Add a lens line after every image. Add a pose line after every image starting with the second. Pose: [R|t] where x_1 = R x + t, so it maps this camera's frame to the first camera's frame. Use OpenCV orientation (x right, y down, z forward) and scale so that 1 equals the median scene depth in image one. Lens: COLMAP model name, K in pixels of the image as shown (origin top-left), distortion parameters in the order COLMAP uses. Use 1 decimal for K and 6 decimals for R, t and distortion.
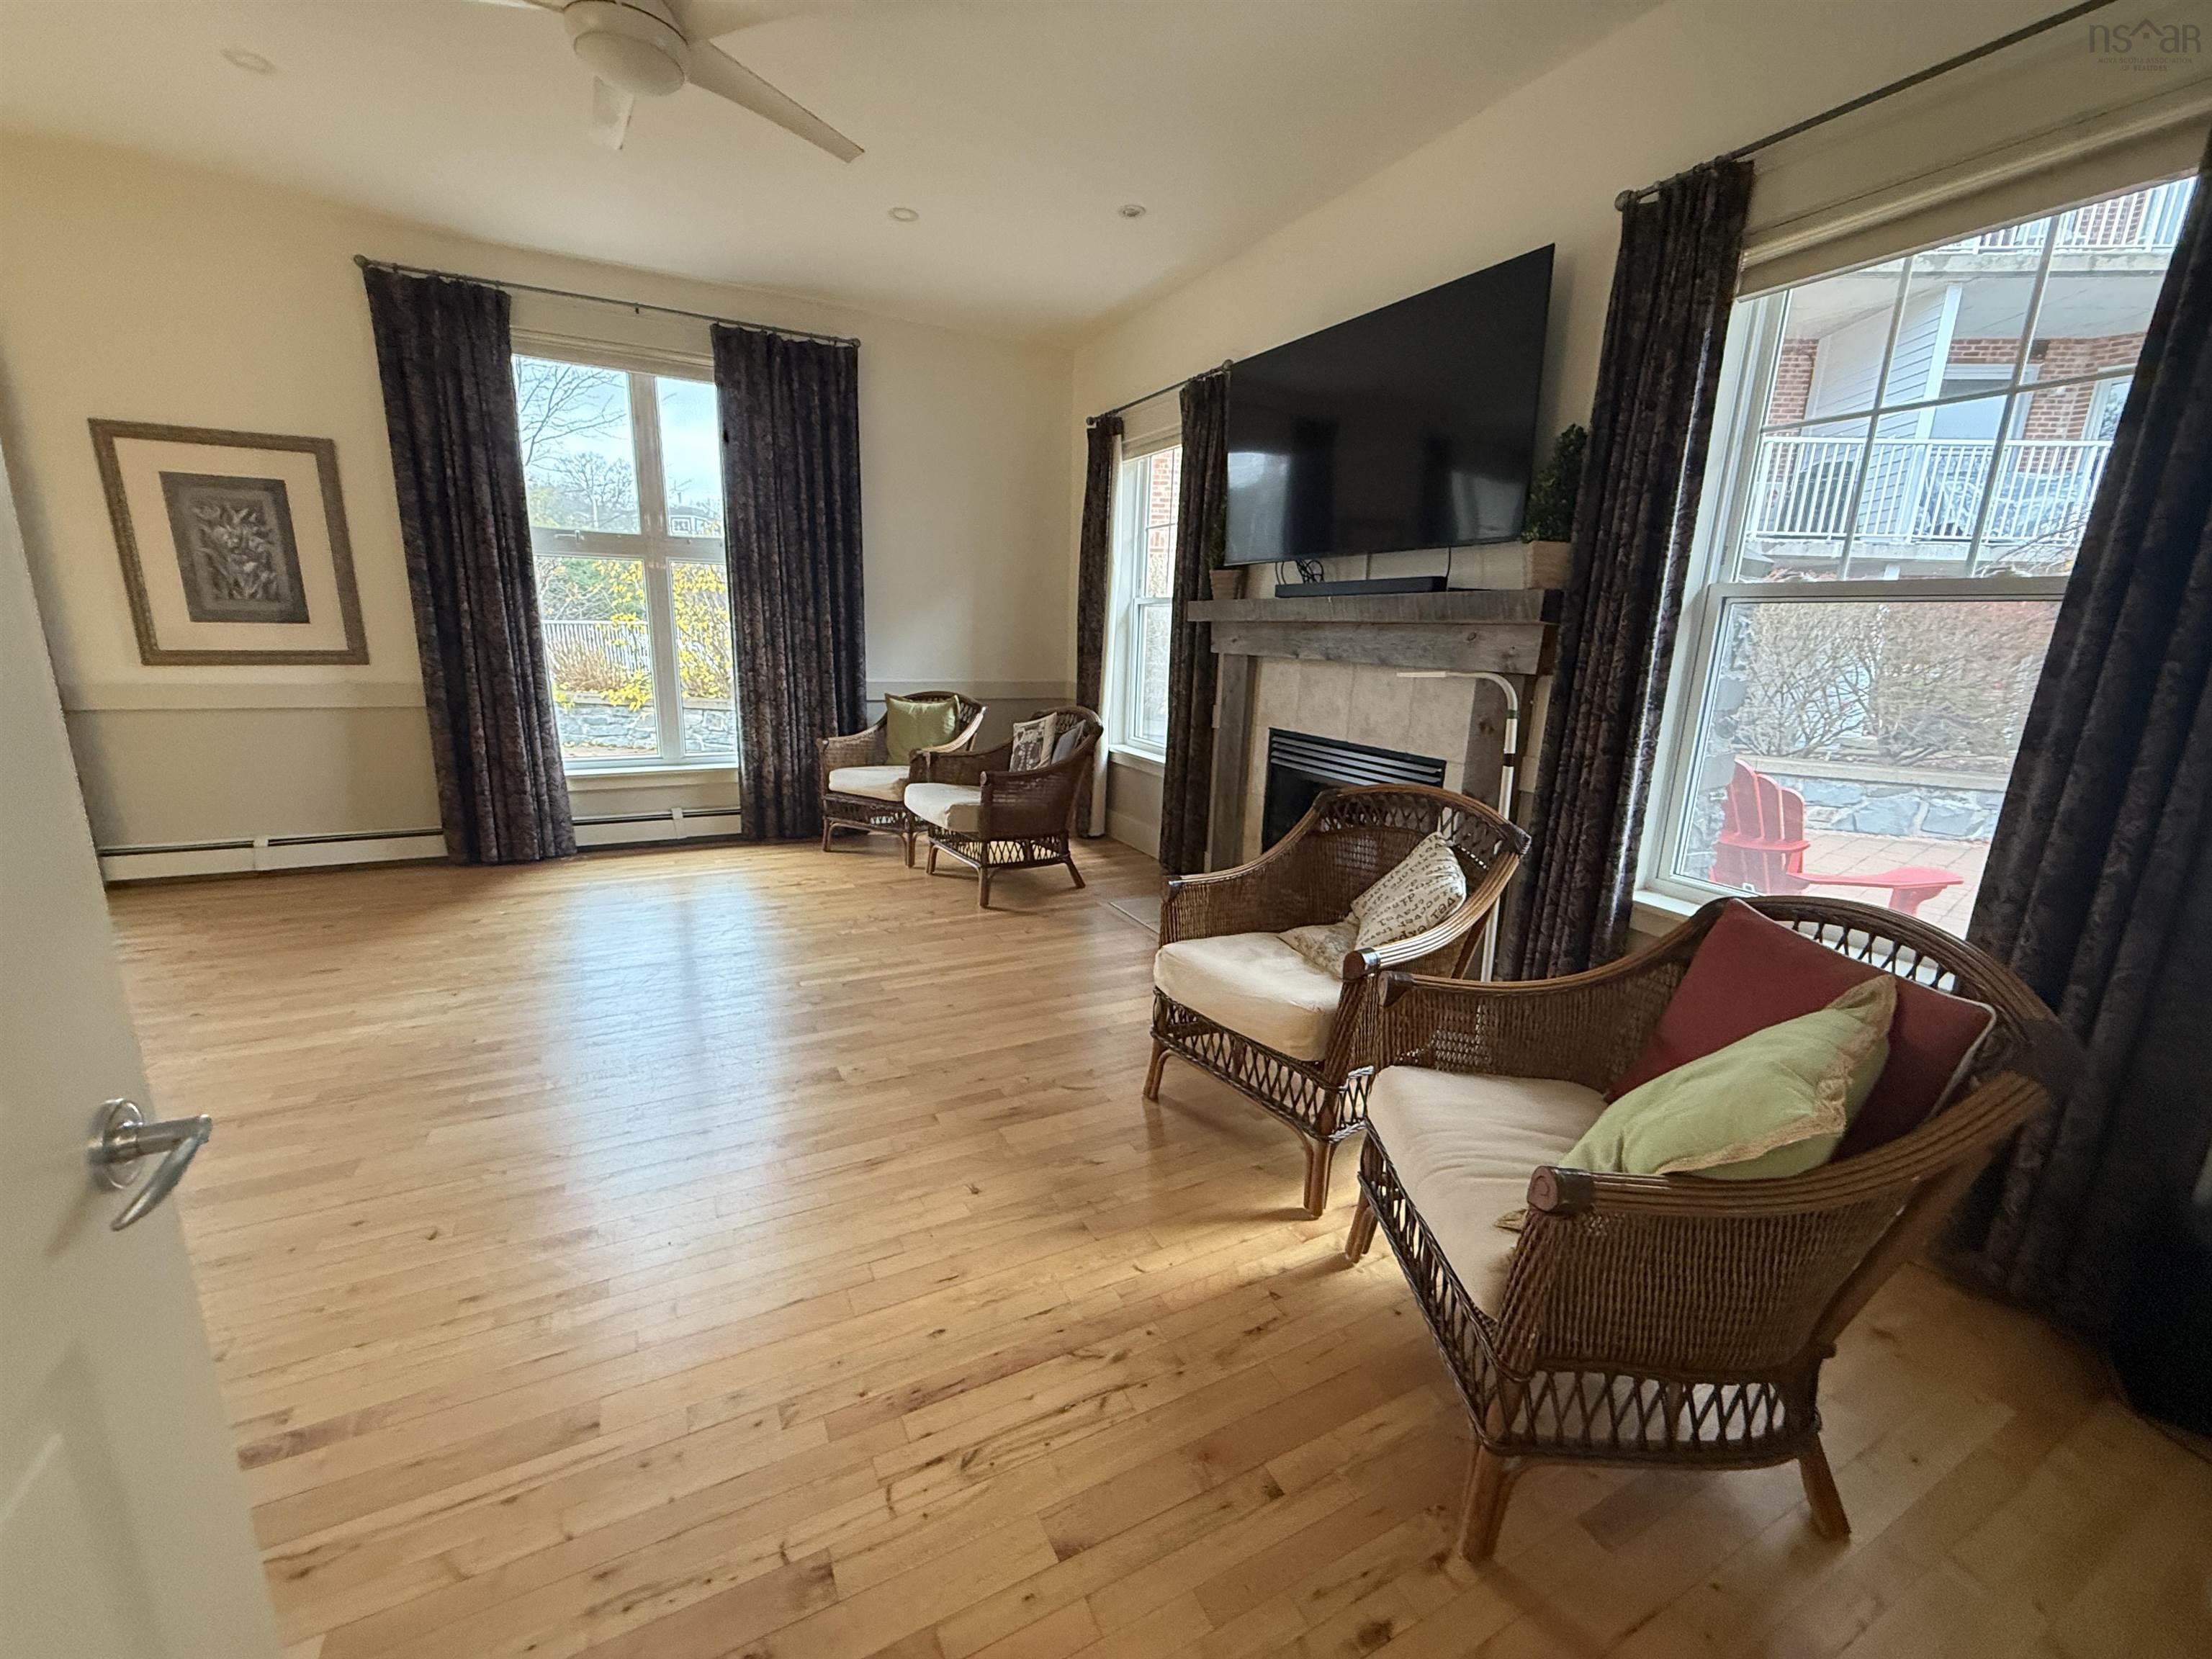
lens RADIAL K [[887.8, 0, 1100.4], [0, 887.8, 832.0], [0, 0, 1]] dist [0.002165, -0.001340]
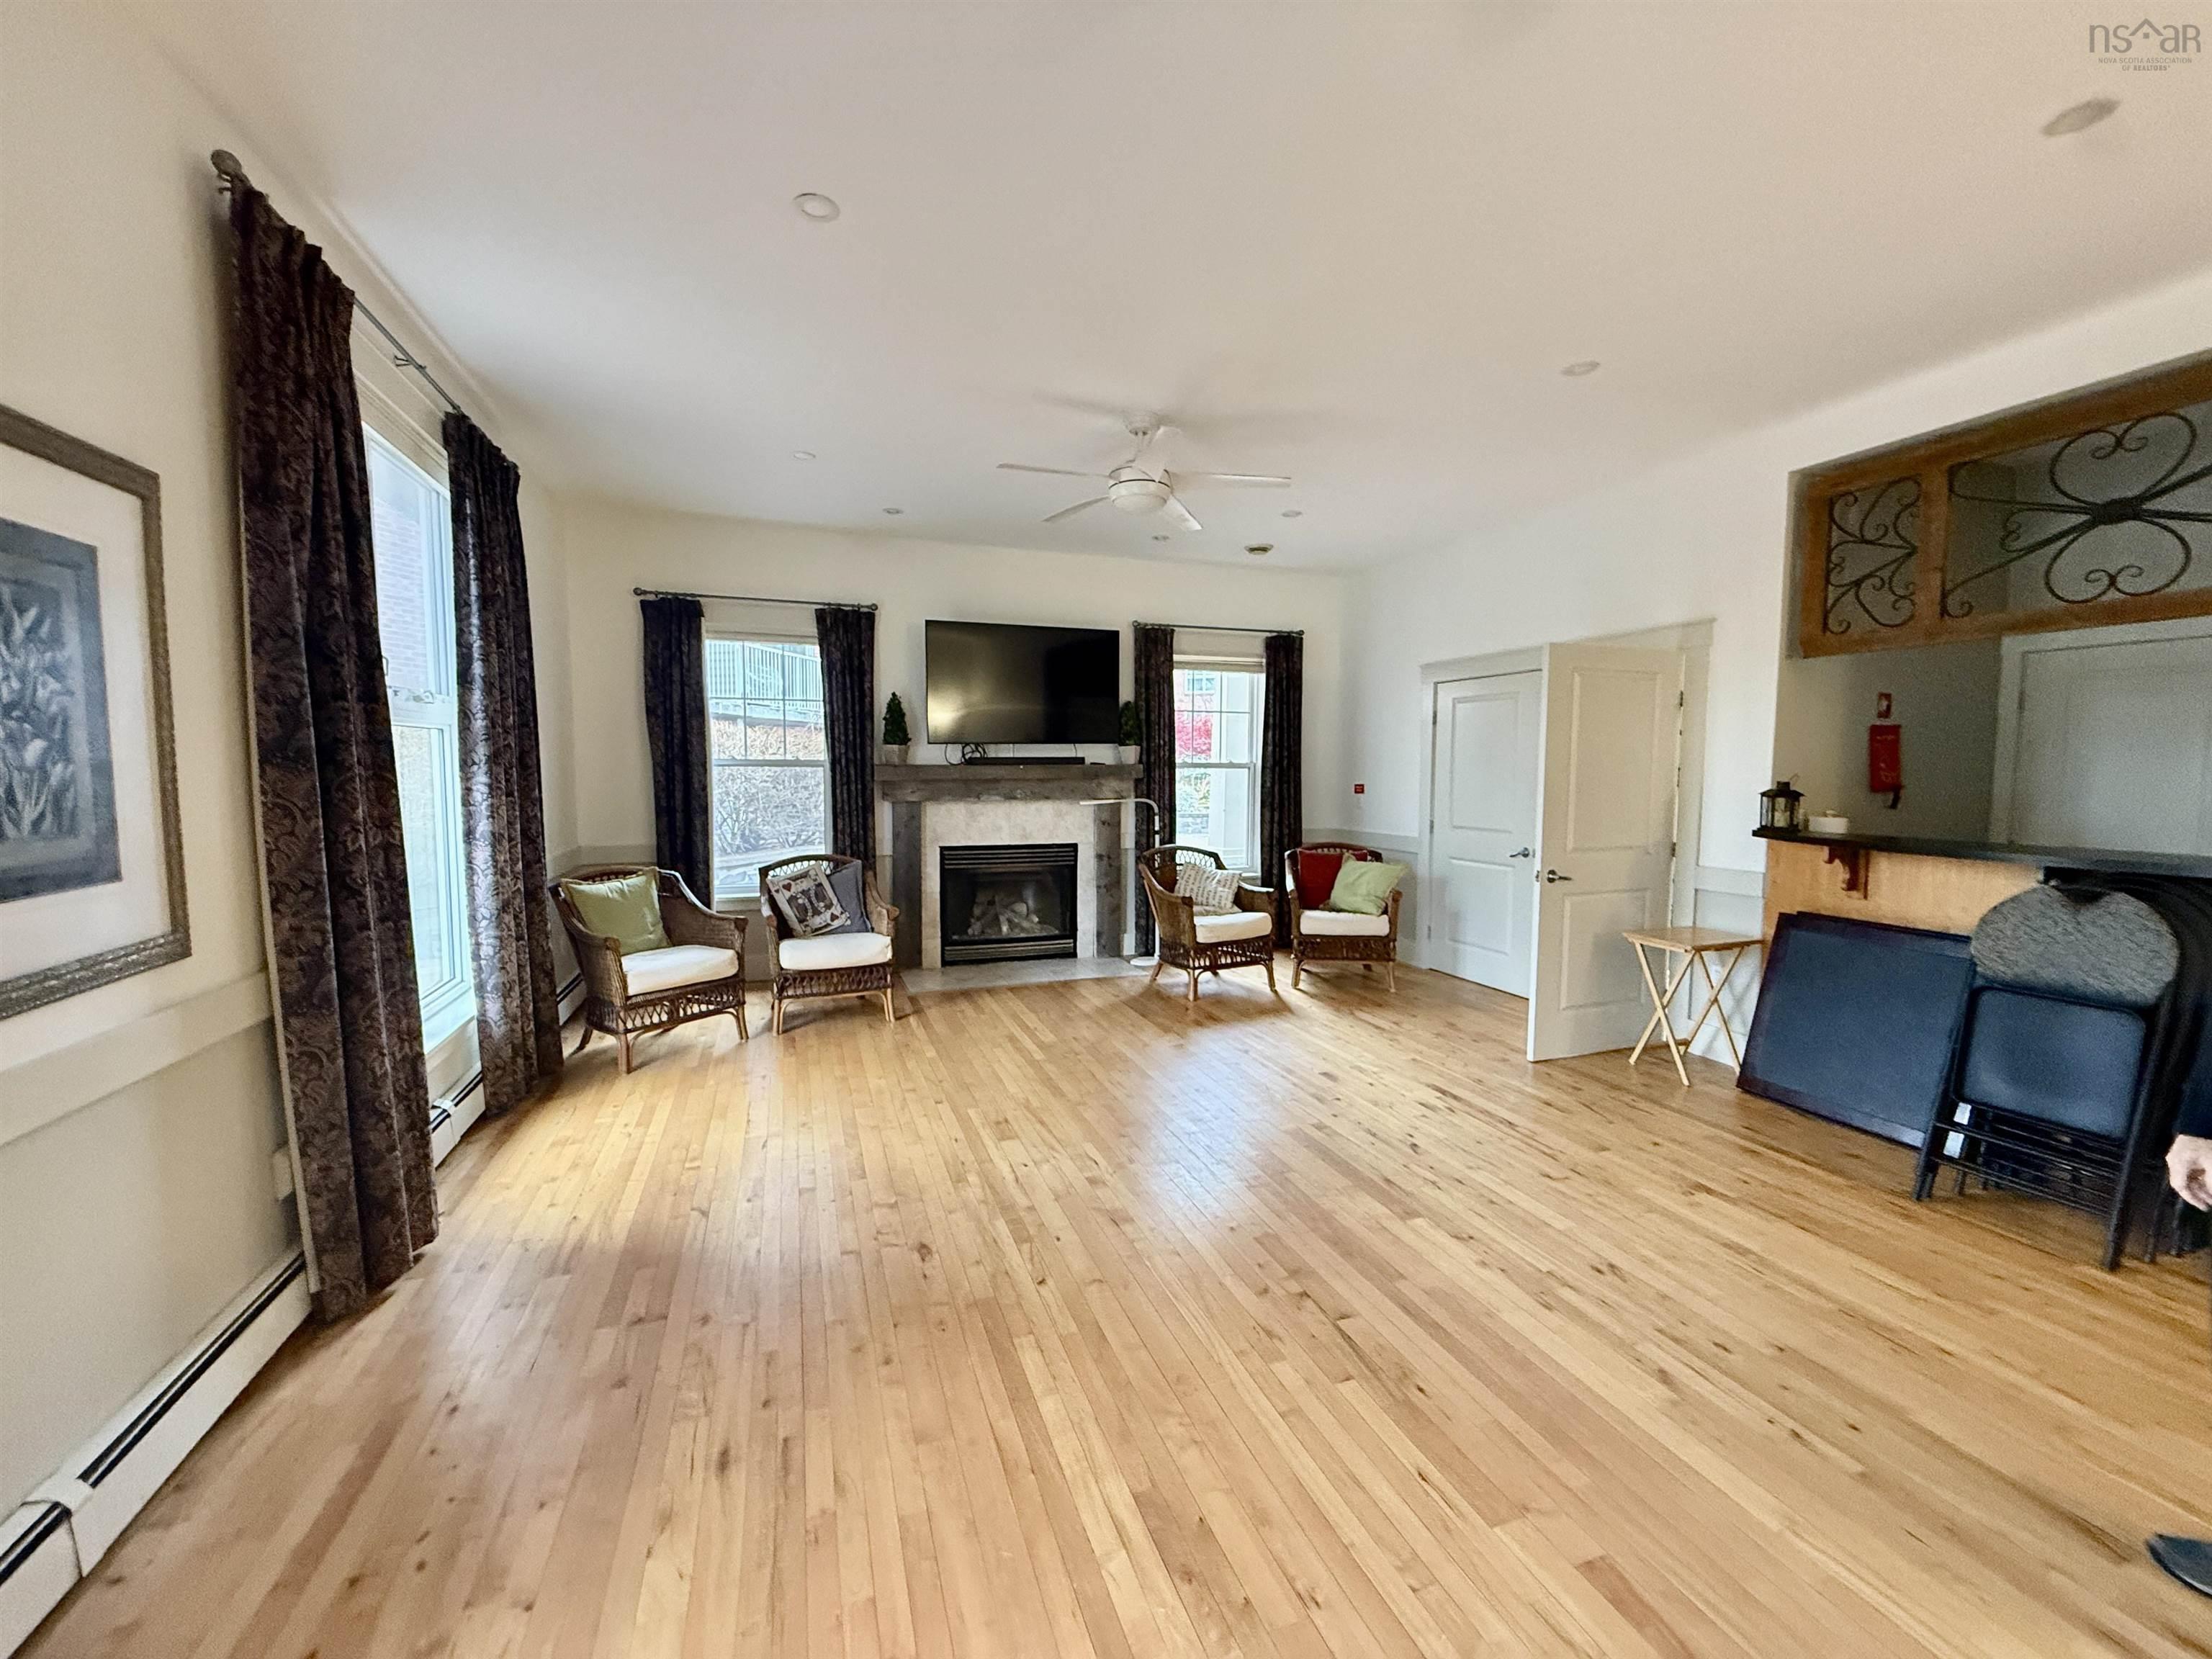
lens RADIAL K [[887.8, 0, 1107.0], [0, 887.8, 834.0], [0, 0, 1]] dist [0.002165, -0.001340]
pose [[0.119203, -0.103902, 0.987418, -1.295299], [0.226878, 0.971047, 0.074790, -0.190073], [-0.966601, 0.215109, 0.139325, 0.515326]]
